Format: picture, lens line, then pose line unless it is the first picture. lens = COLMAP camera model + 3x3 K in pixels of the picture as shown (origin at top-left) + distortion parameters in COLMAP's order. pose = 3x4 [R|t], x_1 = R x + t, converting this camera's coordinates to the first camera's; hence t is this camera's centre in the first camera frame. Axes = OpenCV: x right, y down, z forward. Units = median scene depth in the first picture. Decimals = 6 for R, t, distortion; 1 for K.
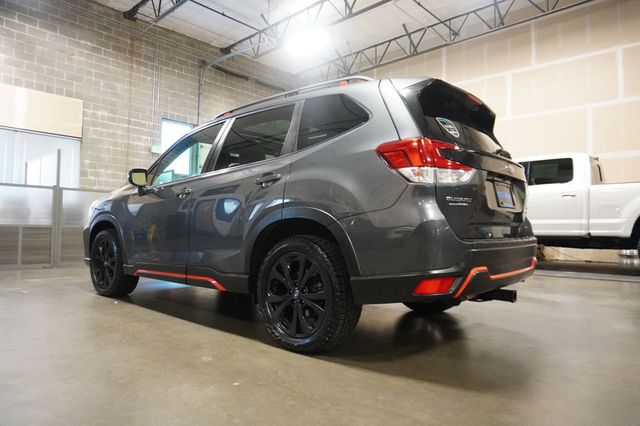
lens RADIAL K [[426.0, 0, 319.3], [0, 426.0, 212.8], [0, 0, 1]] dist [0.000723, -0.000950]
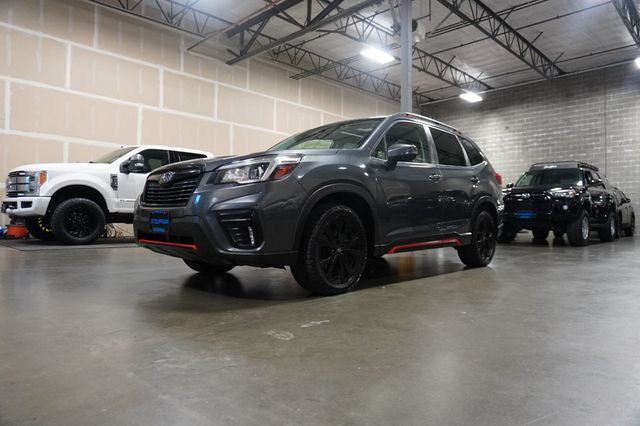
lens RADIAL K [[426.0, 0, 318.7], [0, 426.0, 212.8], [0, 0, 1]] dist [0.000723, -0.000950]
pose [[0.058781, 0.012483, 0.998193, -0.527181], [-0.044215, 0.998973, -0.009889, 0.037487], [-0.997291, -0.043554, 0.059272, 0.433352]]
